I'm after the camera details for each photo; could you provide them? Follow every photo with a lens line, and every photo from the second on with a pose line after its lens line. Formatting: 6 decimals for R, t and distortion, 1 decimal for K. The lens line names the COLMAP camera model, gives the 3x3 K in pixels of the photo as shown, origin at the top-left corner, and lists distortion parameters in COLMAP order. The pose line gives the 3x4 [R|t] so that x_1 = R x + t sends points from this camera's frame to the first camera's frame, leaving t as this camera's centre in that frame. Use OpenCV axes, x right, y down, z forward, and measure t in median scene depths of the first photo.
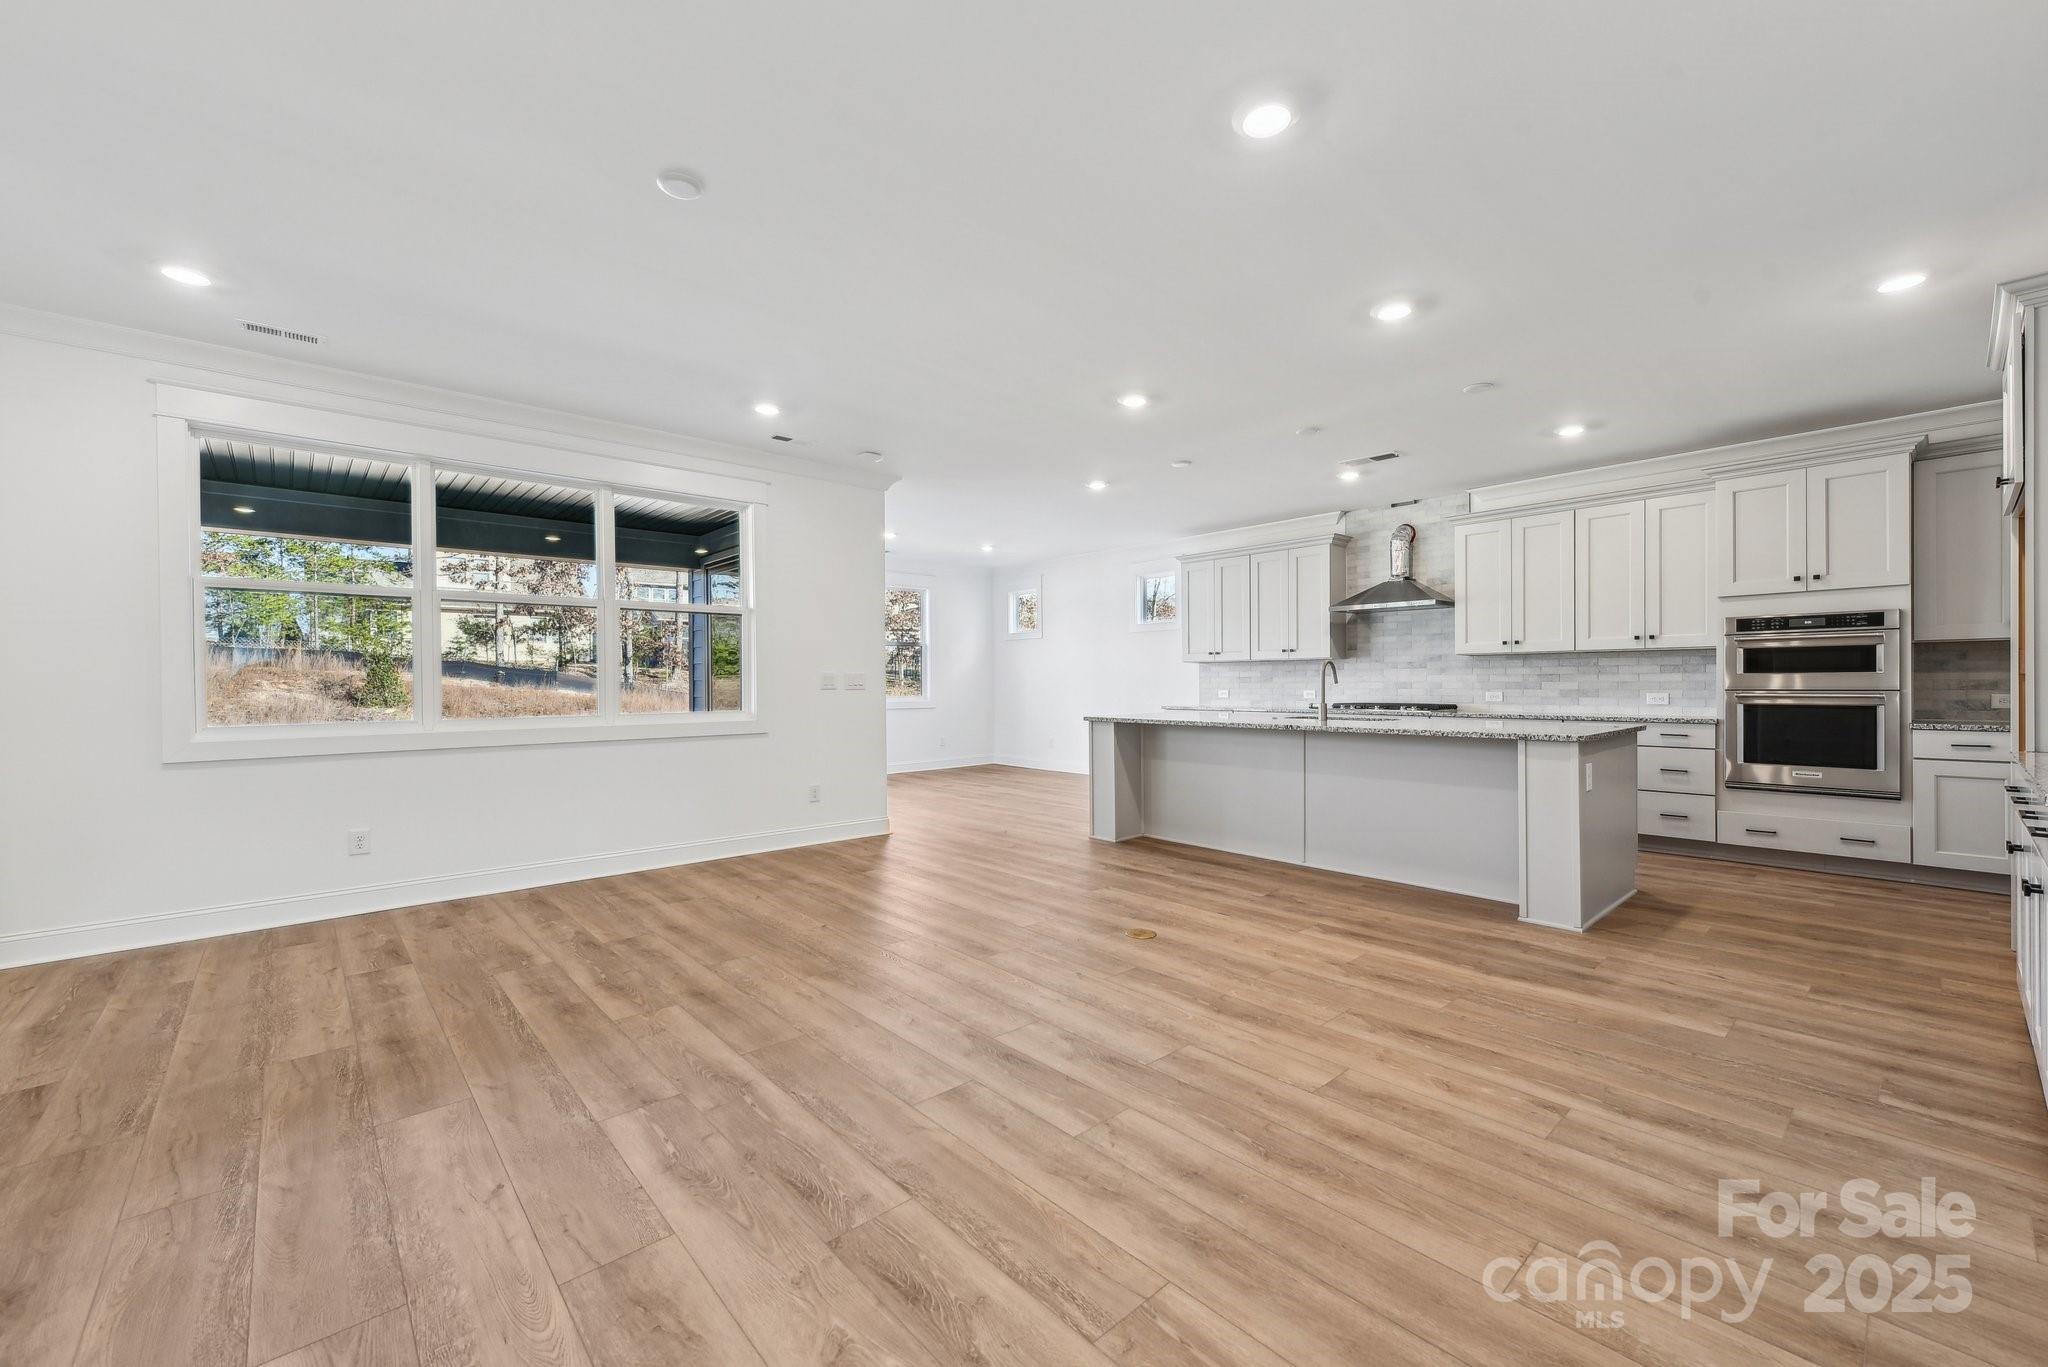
lens RADIAL K [[818.2, 0, 1031.6], [0, 818.2, 688.0], [0, 0, 1]] dist [-0.002685, -0.002250]
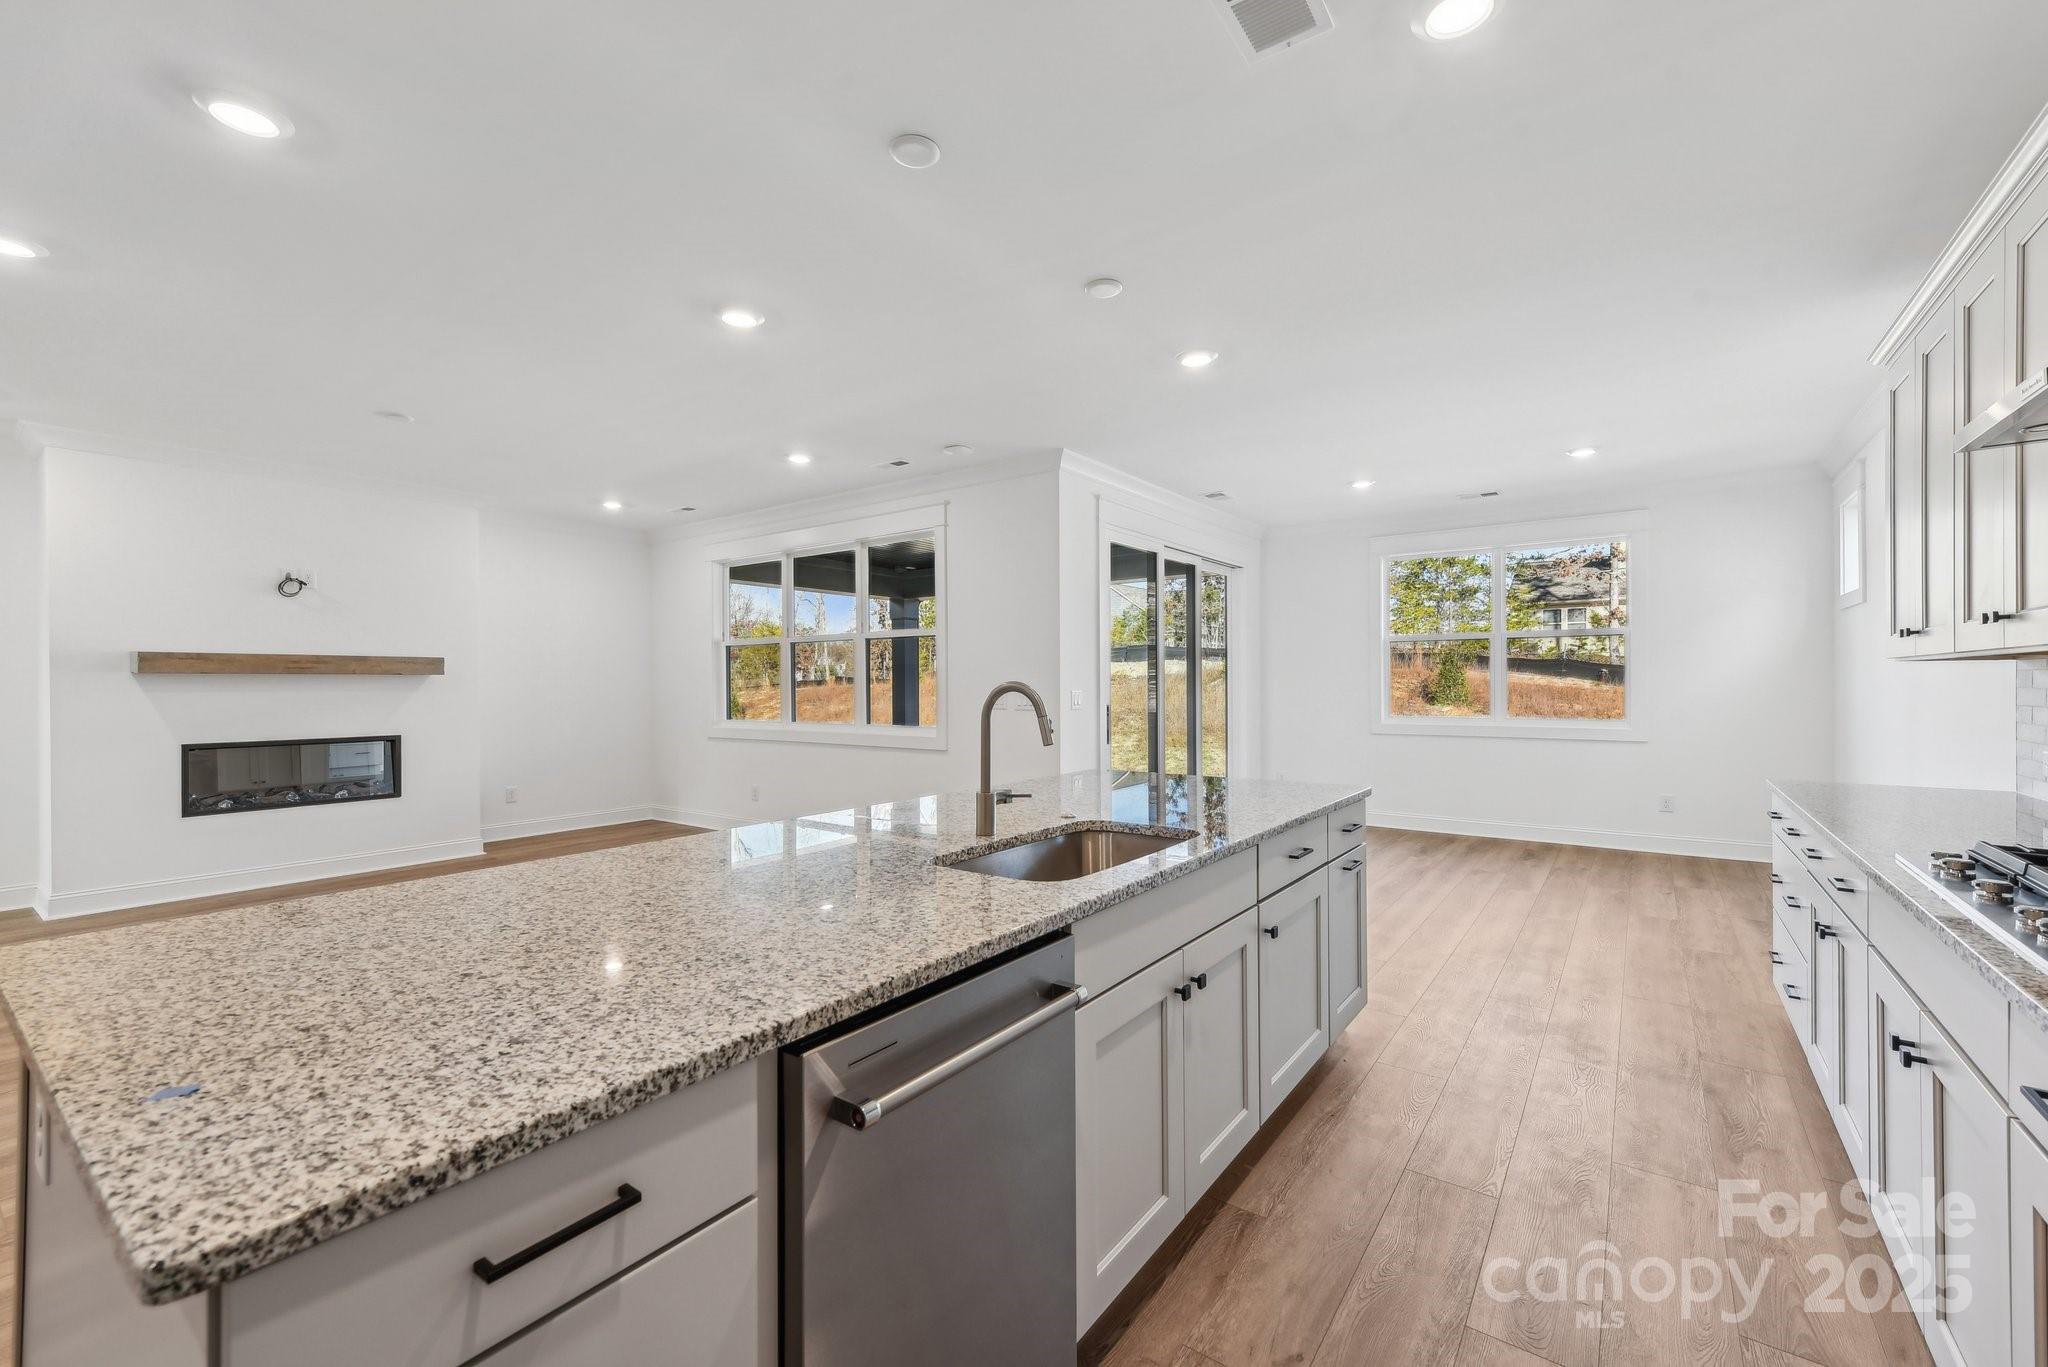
lens RADIAL K [[818.2, 0, 1043.9], [0, 818.2, 682.1], [0, 0, 1]] dist [-0.002685, -0.002250]
pose [[0.205320, 0.008195, -0.978661, 1.326898], [-0.006716, 0.999953, 0.006964, -0.074478], [0.978672, 0.005143, 0.205365, 1.753227]]
